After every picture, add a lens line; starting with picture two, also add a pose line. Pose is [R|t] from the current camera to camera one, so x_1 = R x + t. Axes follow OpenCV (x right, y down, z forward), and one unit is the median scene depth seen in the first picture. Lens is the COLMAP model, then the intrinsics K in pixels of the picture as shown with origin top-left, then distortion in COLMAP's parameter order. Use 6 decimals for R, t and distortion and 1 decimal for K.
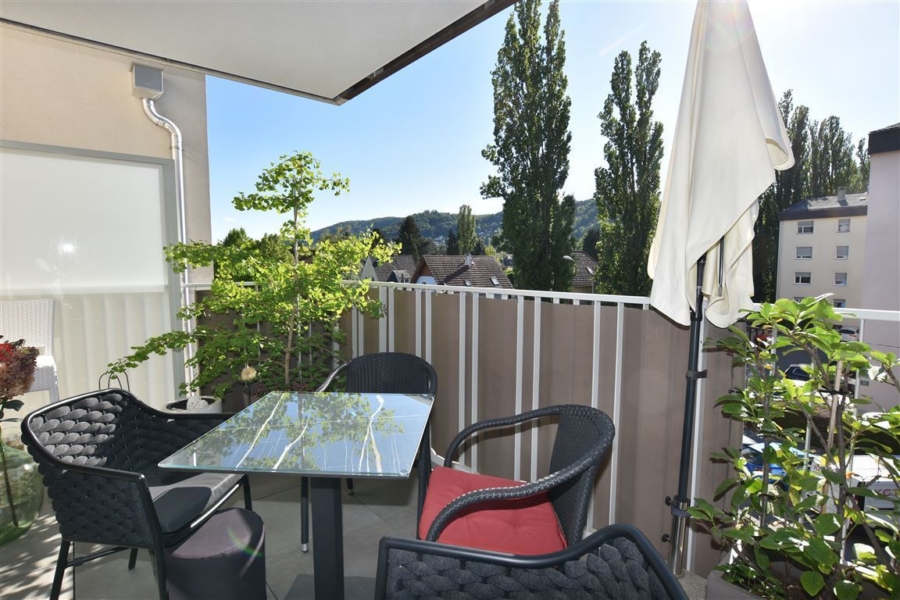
lens RADIAL K [[450.3, 0, 450.0], [0, 450.3, 300.0], [0, 0, 1]] dist [-0.011248, 0.000658]
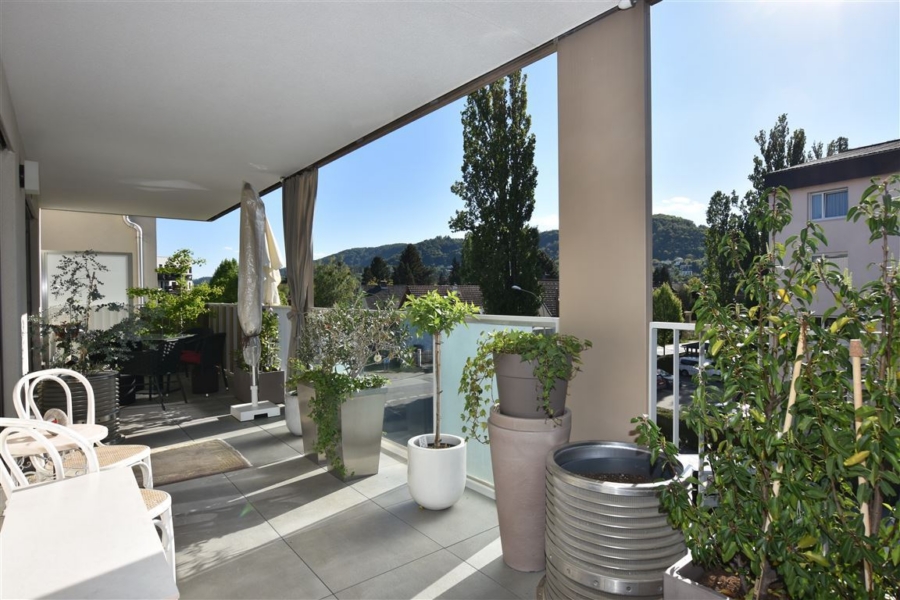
lens RADIAL K [[501.7, 0, 450.0], [0, 501.7, 300.0], [0, 0, 1]] dist [-0.000435, -0.001017]
pose [[0.999330, -0.005976, -0.036111, 0.110000], [0.003492, 0.997647, -0.068465, 0.012156], [0.036435, 0.068293, 0.997000, -0.149176]]
